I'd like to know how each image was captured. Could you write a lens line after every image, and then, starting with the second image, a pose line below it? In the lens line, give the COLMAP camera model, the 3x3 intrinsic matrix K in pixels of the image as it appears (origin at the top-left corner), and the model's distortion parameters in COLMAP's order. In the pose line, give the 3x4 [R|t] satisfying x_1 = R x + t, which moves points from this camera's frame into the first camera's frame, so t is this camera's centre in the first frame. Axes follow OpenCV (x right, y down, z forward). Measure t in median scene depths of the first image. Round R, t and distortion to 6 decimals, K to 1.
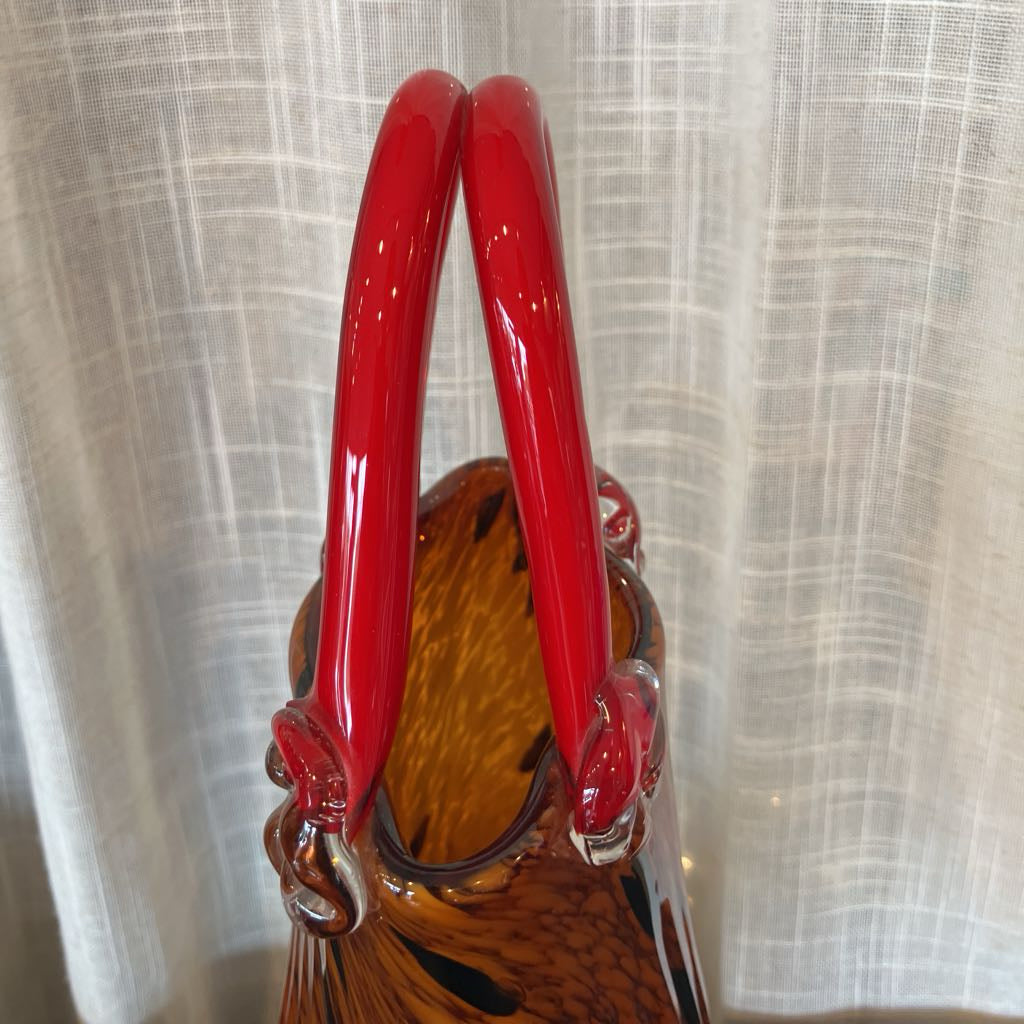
lens RADIAL K [[1140.9, 0, 508.9], [0, 1140.9, 500.6], [0, 0, 1]] dist [-0.012054, 0.000000]
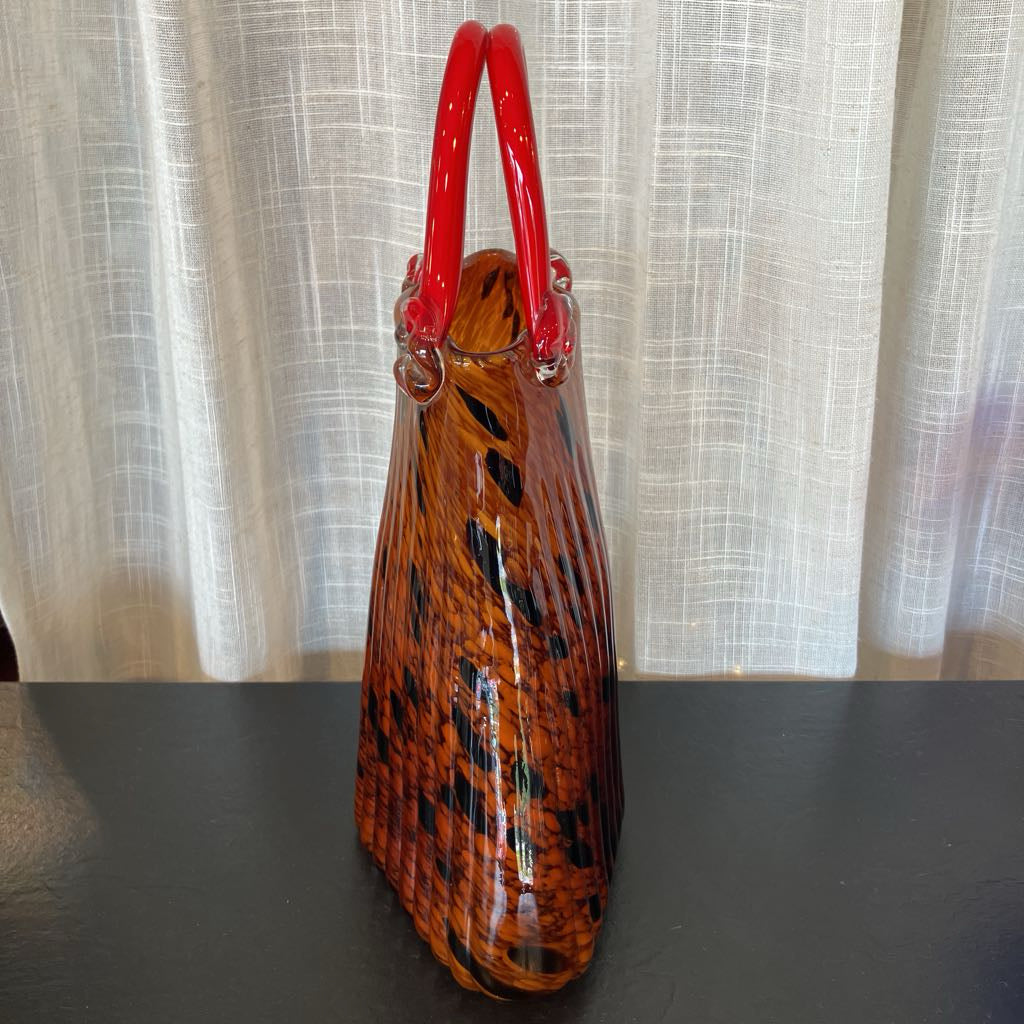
lens RADIAL K [[1140.9, 0, 514.4], [0, 1140.9, 530.2], [0, 0, 1]] dist [-0.012054, 0.000000]
pose [[0.999619, 0.007701, 0.026516, -0.018710], [-0.008034, 0.999890, 0.012474, 0.297531], [-0.026417, -0.012682, 0.999571, -0.629006]]
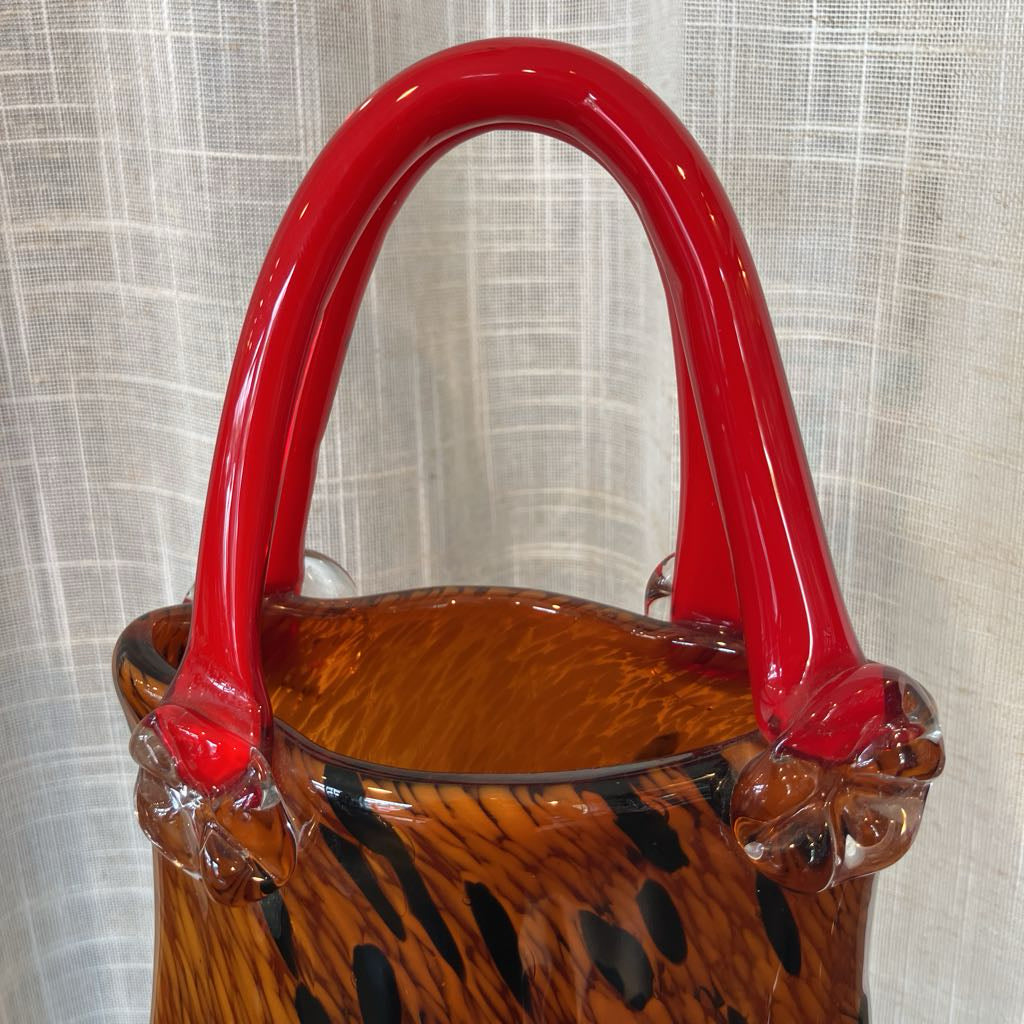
lens RADIAL K [[1140.9, 0, 508.2], [0, 1140.9, 511.0], [0, 0, 1]] dist [-0.012054, 0.000000]
pose [[0.999617, 0.001303, 0.027635, 0.067853], [0.001396, 0.995243, -0.097414, -0.002157], [-0.027630, 0.097415, 0.994860, 0.155735]]
